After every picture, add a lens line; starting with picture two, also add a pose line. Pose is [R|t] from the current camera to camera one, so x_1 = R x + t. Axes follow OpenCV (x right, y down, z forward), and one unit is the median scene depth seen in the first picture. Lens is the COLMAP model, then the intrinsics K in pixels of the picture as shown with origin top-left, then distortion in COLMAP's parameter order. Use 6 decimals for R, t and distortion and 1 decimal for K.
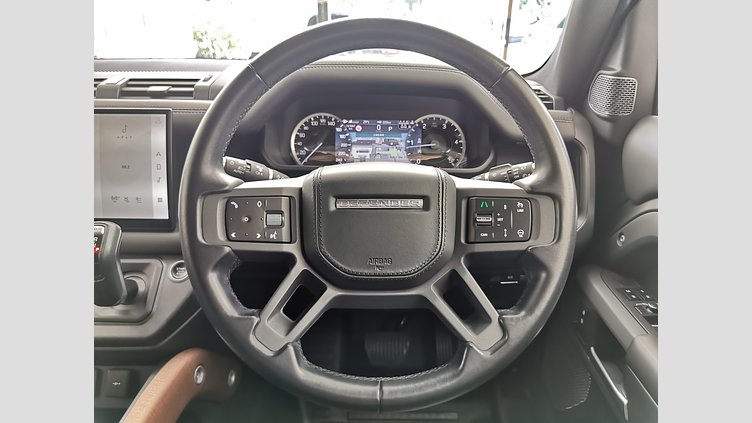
lens RADIAL K [[445.9, 0, 376.0], [0, 445.9, 211.5], [0, 0, 1]] dist [-0.057063, -0.000416]
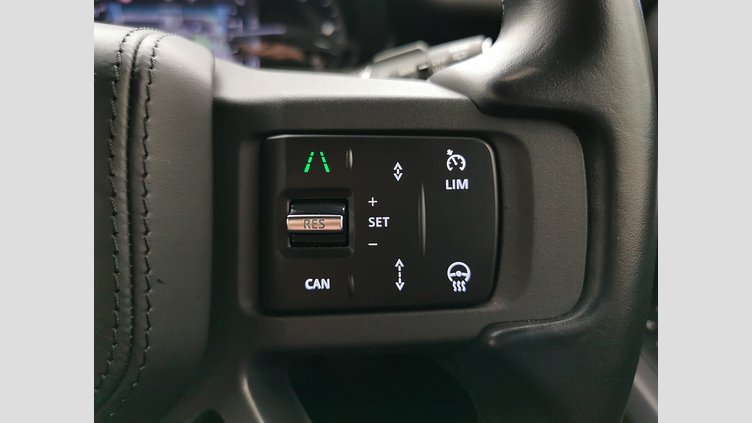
lens RADIAL K [[445.9, 0, 376.0], [0, 445.9, 211.5], [0, 0, 1]] dist [-0.057063, -0.000416]
pose [[0.983103, -0.055943, 0.174297, 0.235053], [0.028780, 0.987552, 0.154635, -0.026882], [-0.180778, -0.147006, 0.972475, 0.757433]]
